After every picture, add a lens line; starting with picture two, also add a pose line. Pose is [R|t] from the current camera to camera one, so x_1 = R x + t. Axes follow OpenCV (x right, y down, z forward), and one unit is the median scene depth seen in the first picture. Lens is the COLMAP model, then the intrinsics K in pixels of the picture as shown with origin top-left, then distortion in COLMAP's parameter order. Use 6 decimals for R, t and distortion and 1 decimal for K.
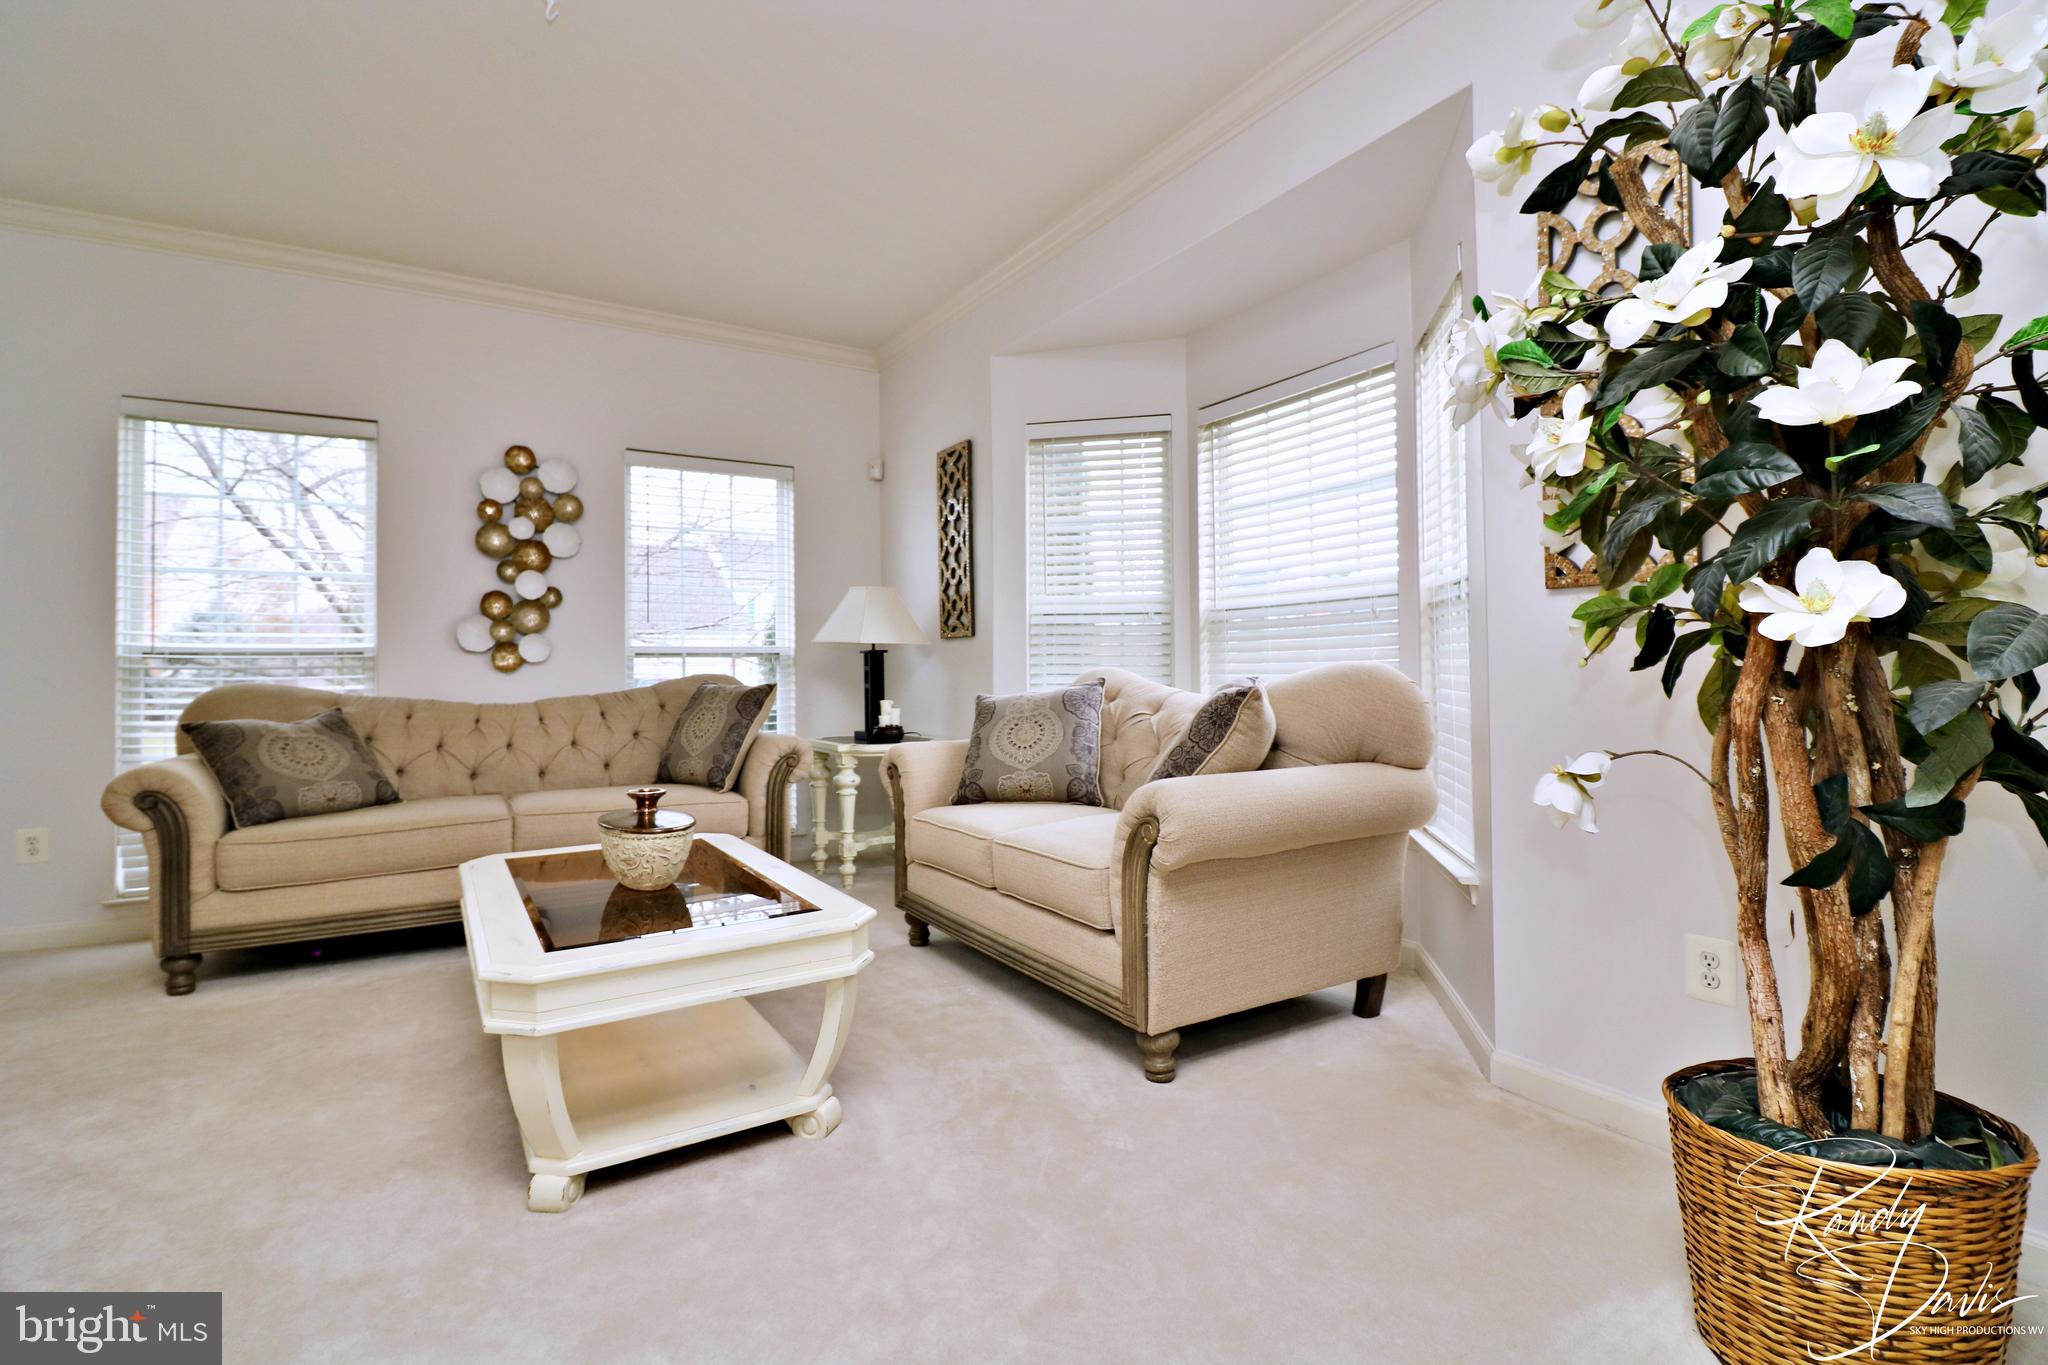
lens RADIAL K [[939.3, 0, 1017.4], [0, 939.3, 646.9], [0, 0, 1]] dist [0.001001, -0.013322]
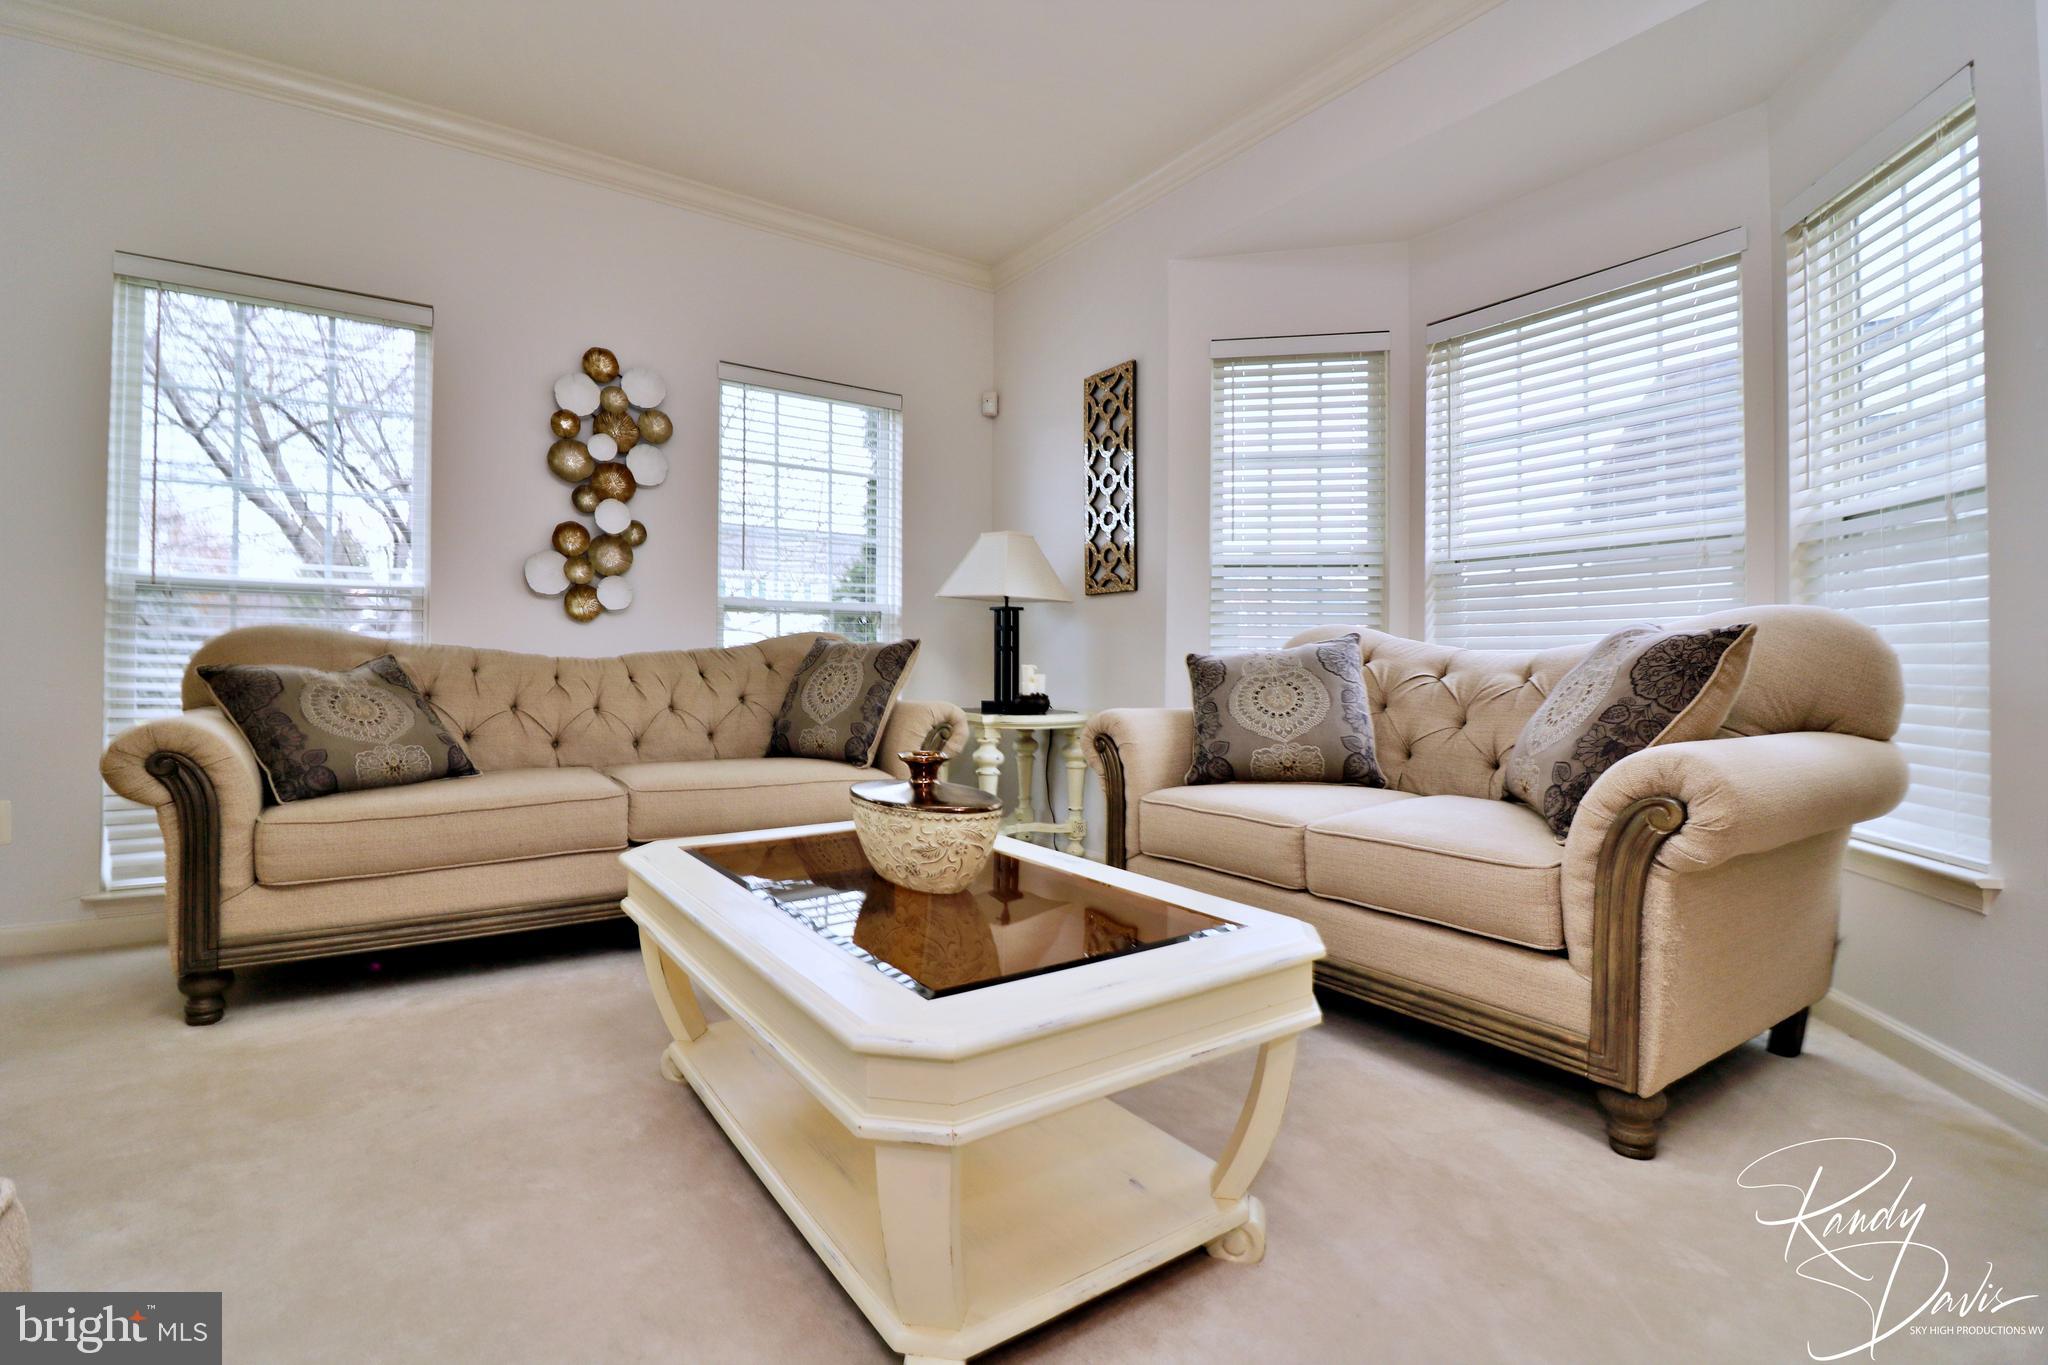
lens RADIAL K [[939.3, 0, 1017.4], [0, 939.3, 646.9], [0, 0, 1]] dist [0.001001, -0.013322]
pose [[0.998940, 0.018487, 0.042162, -0.216585], [-0.018831, 0.999792, 0.007789, 0.039704], [-0.042009, -0.008575, 0.999080, 0.173149]]
